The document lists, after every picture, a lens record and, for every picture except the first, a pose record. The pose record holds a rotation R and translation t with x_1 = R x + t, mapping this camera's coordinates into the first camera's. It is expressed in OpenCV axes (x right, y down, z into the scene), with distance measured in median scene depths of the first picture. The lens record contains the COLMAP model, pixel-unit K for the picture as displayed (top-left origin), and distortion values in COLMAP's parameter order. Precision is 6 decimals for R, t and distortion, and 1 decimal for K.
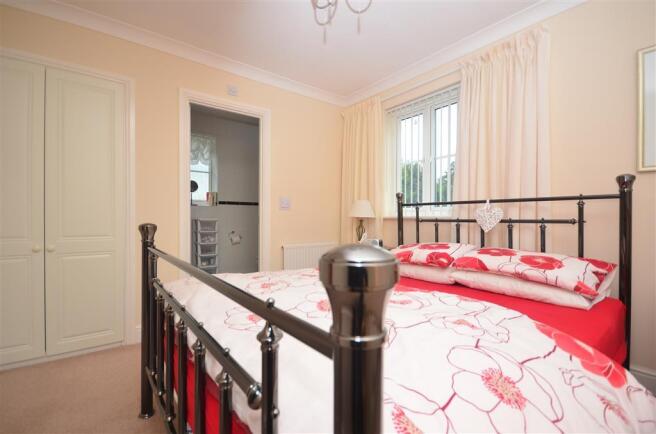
lens RADIAL K [[305.5, 0, 328.7], [0, 305.5, 216.5], [0, 0, 1]] dist [-0.003198, -0.000242]
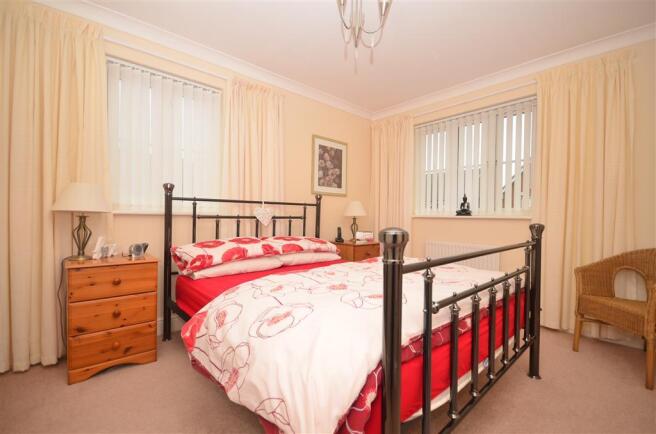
lens RADIAL K [[298.3, 0, 328.8], [0, 298.3, 219.1], [0, 0, 1]] dist [0.001197, -0.000030]
pose [[-0.095600, -0.012697, 0.995339, -0.773345], [-0.016848, 0.999796, 0.011135, 0.002647], [-0.995277, -0.015705, -0.095795, 0.828755]]
